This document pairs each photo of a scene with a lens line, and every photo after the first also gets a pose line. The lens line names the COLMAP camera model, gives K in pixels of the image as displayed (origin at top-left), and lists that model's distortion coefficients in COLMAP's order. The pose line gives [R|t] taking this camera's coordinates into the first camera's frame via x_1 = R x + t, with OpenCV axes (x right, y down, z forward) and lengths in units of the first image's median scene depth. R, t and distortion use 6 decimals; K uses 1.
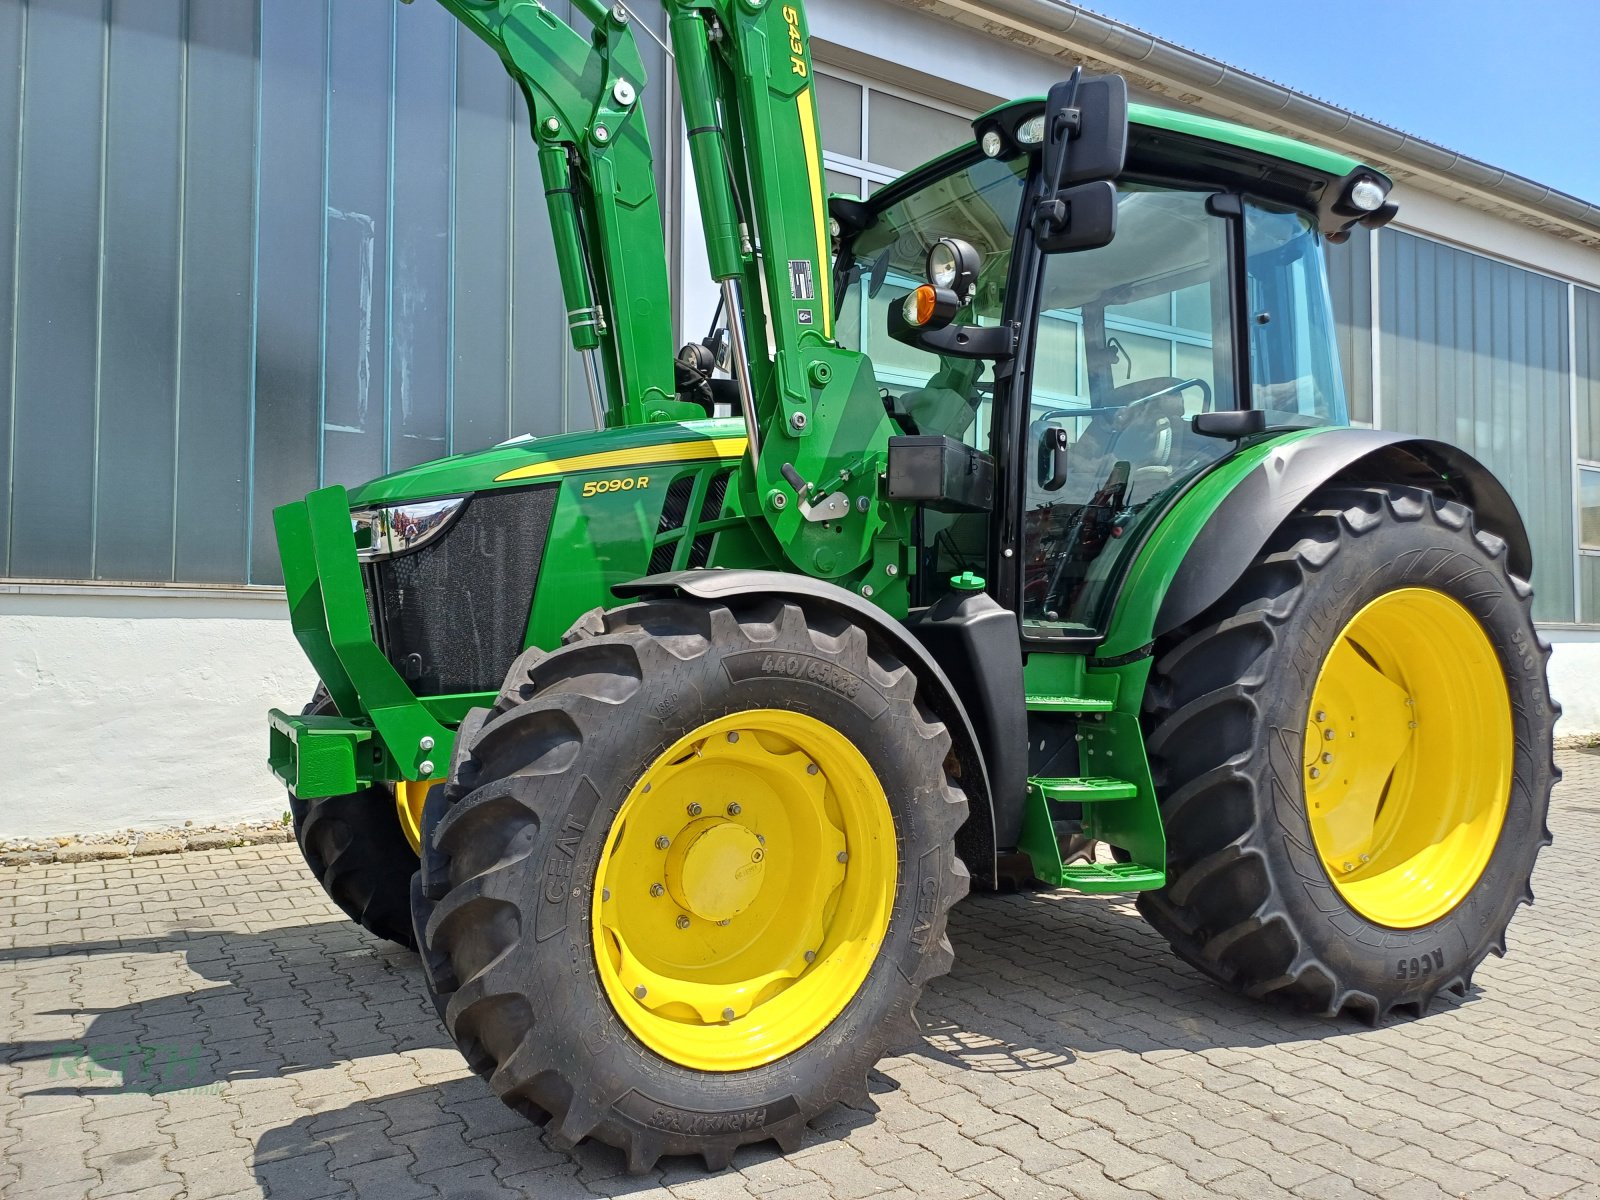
lens RADIAL K [[1181.2, 0, 793.9], [0, 1181.2, 586.2], [0, 0, 1]] dist [0.073117, -0.063178]
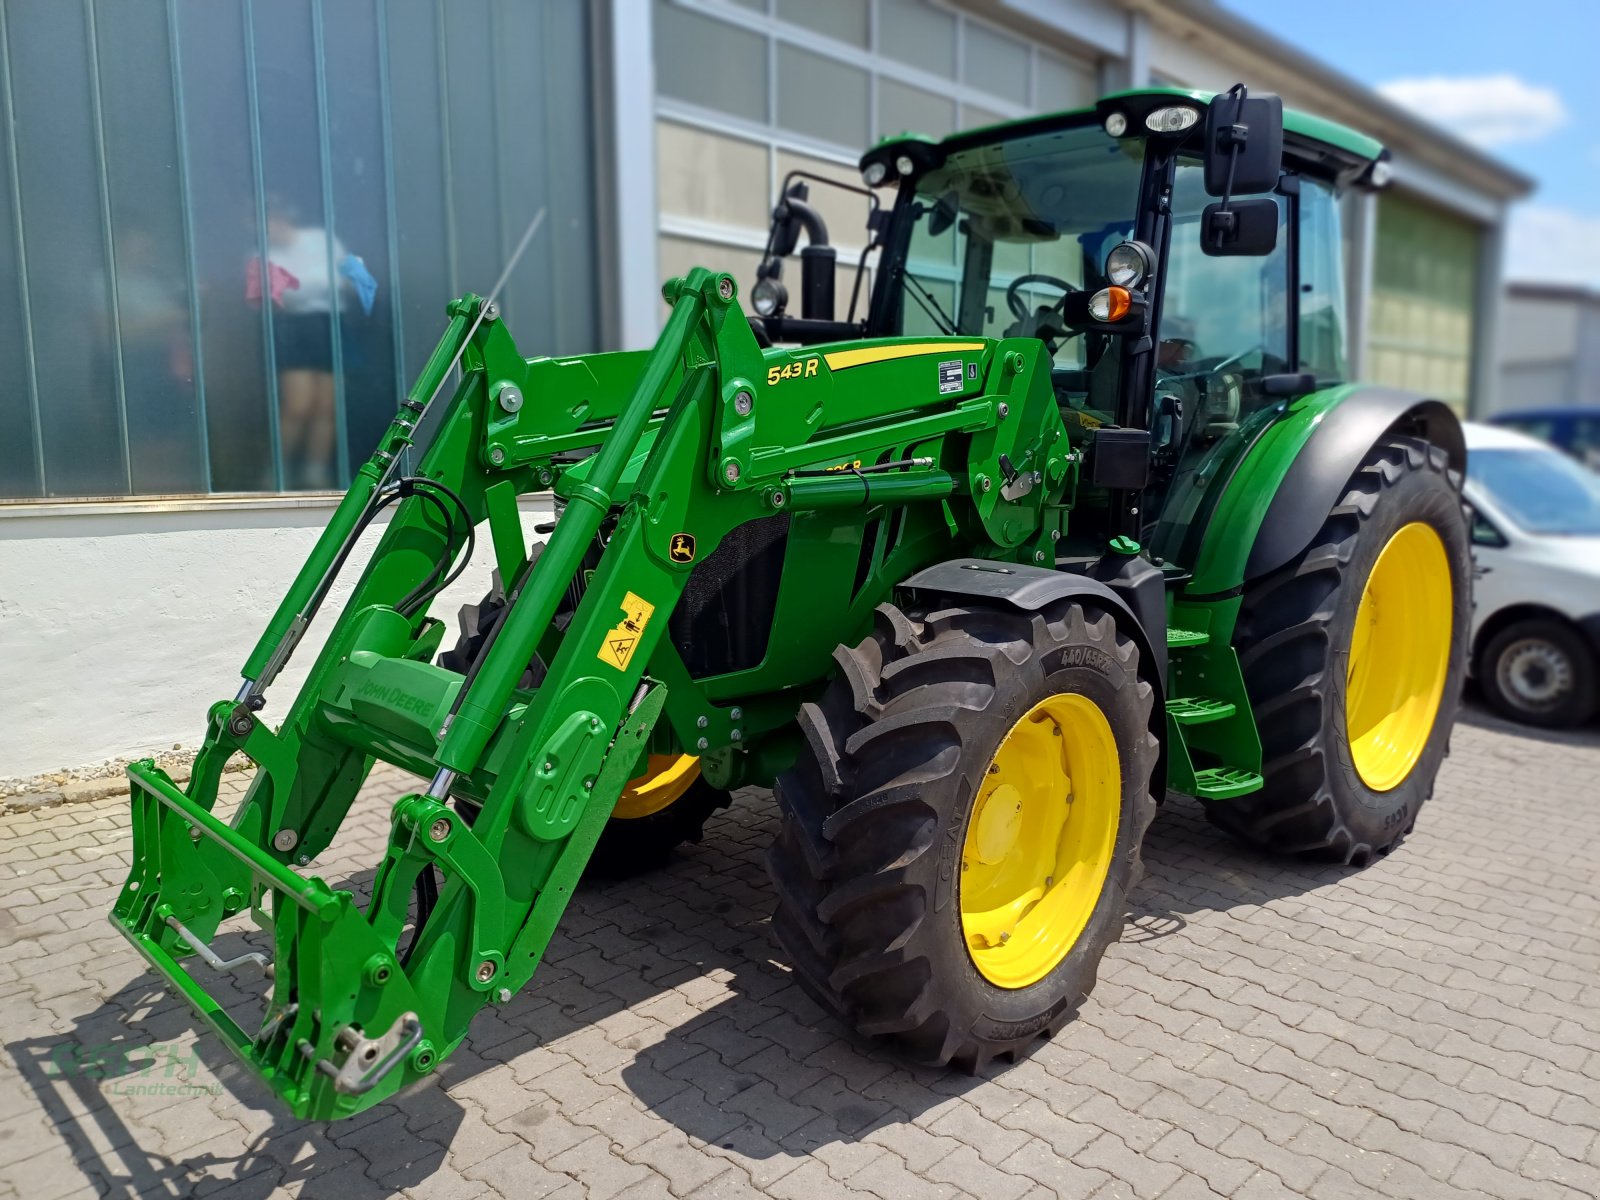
lens RADIAL K [[1181.2, 0, 802.5], [0, 1181.2, 585.6], [0, 0, 1]] dist [0.073117, -0.063178]
pose [[0.970702, -0.040299, 0.236882, -0.427712], [0.001148, 0.986602, 0.163139, -0.152671], [-0.240283, -0.158087, 0.957744, -0.037378]]
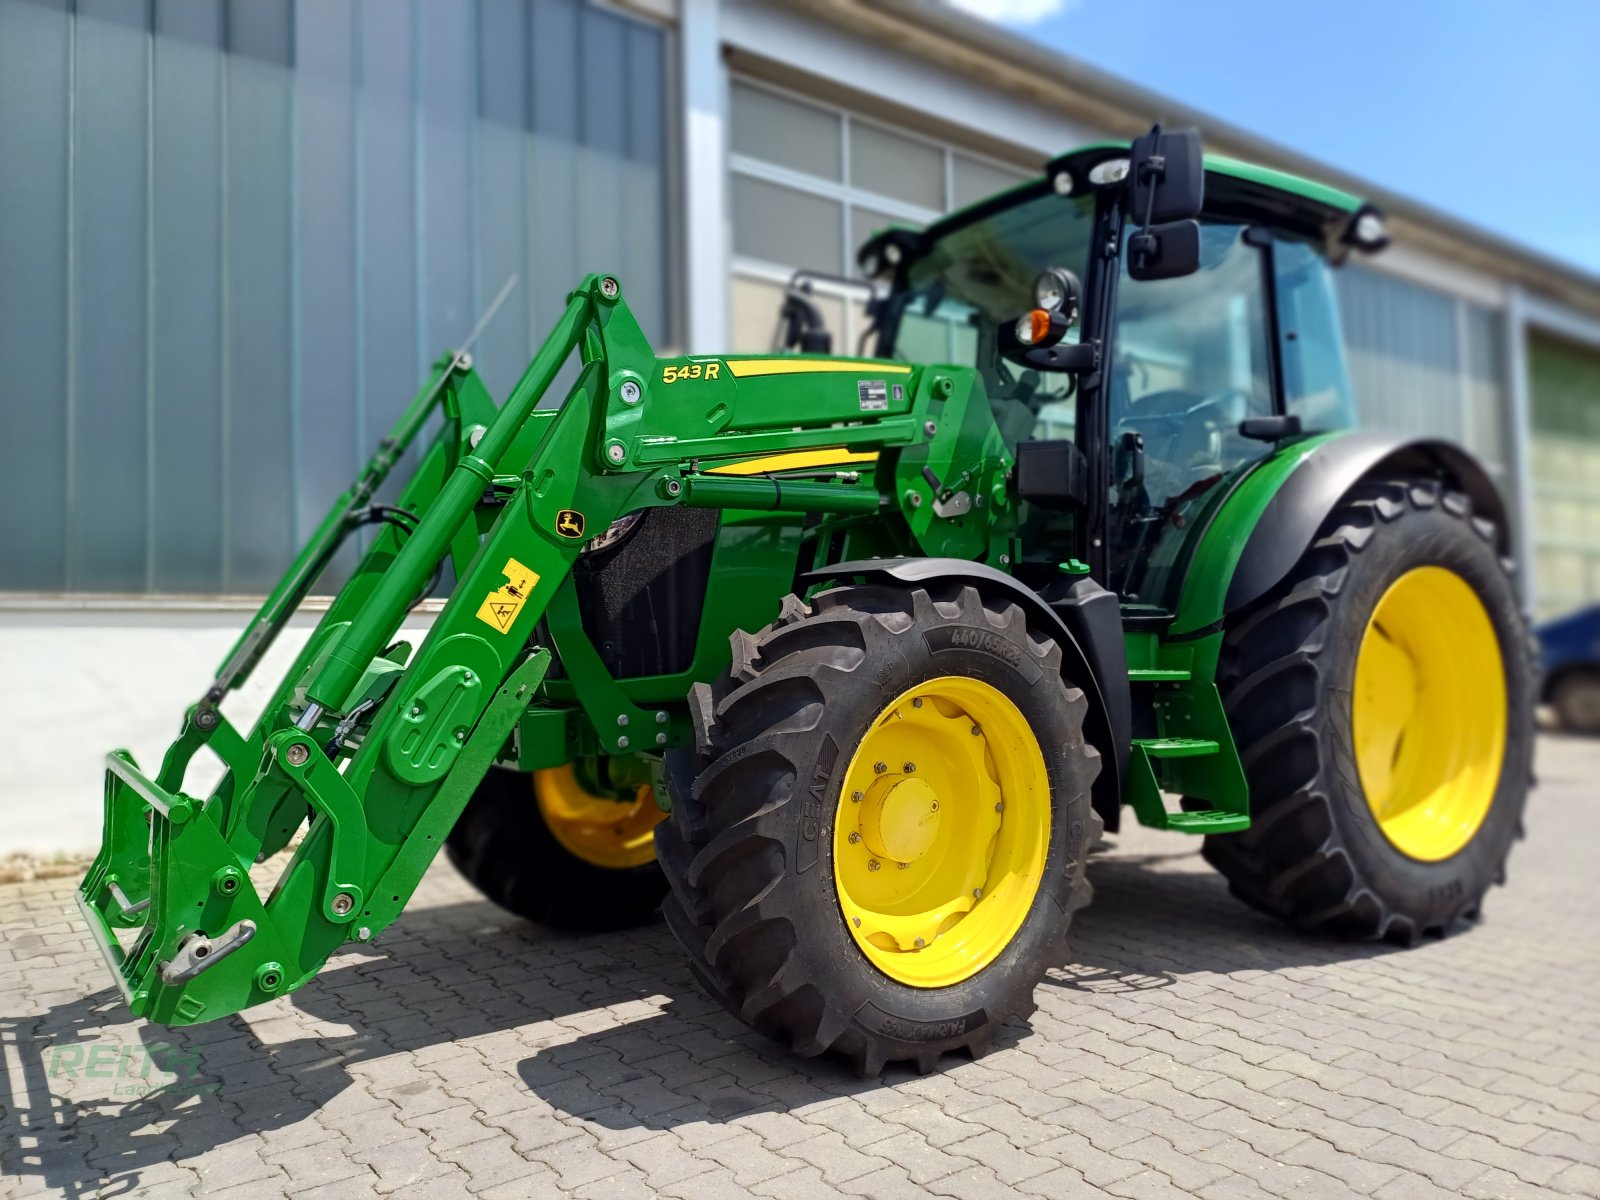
lens RADIAL K [[1181.2, 0, 791.9], [0, 1181.2, 585.7], [0, 0, 1]] dist [0.073117, -0.063178]
pose [[0.996107, -0.022346, 0.085273, -0.219663], [0.023240, 0.999685, -0.009499, 0.017859], [-0.085034, 0.011444, 0.996312, -0.115299]]
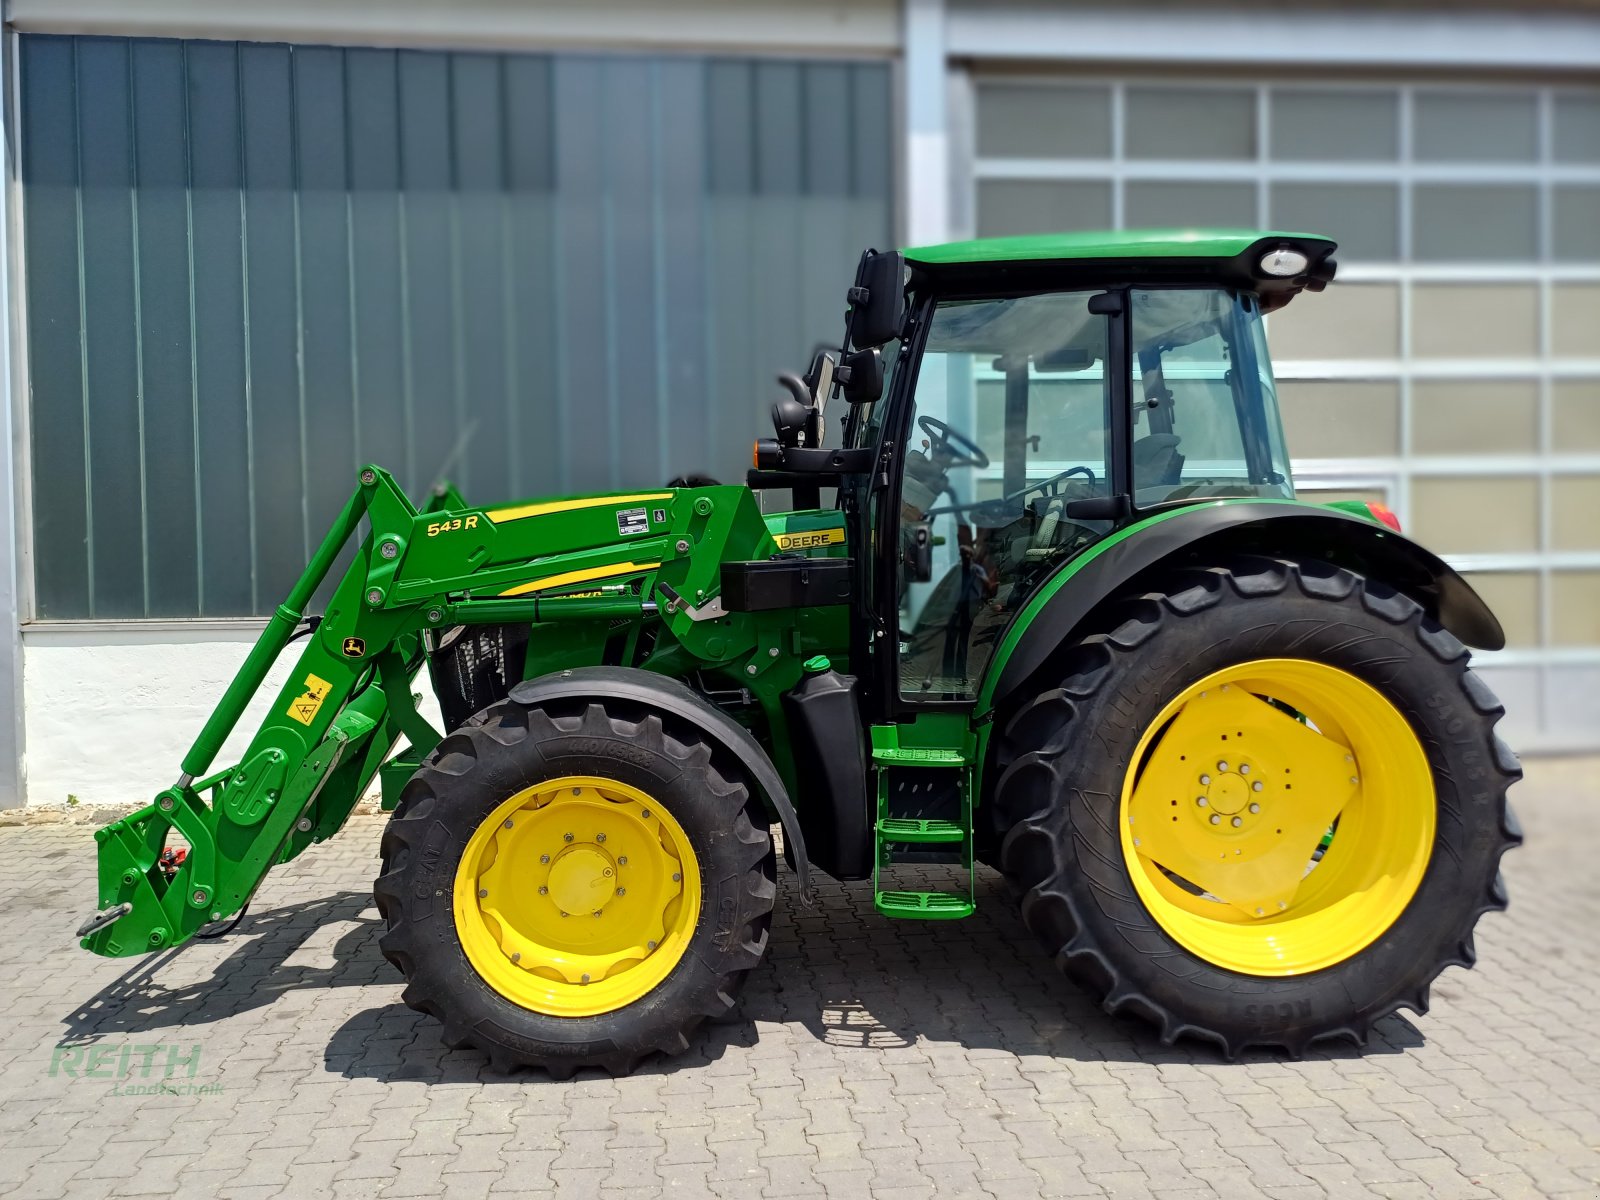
lens RADIAL K [[1181.2, 0, 801.0], [0, 1181.2, 595.0], [0, 0, 1]] dist [0.073117, -0.063178]
pose [[0.895468, -0.015707, -0.444849, 0.686779], [0.044086, 0.997593, 0.053520, -0.144368], [0.442938, -0.067538, 0.894005, -0.128980]]
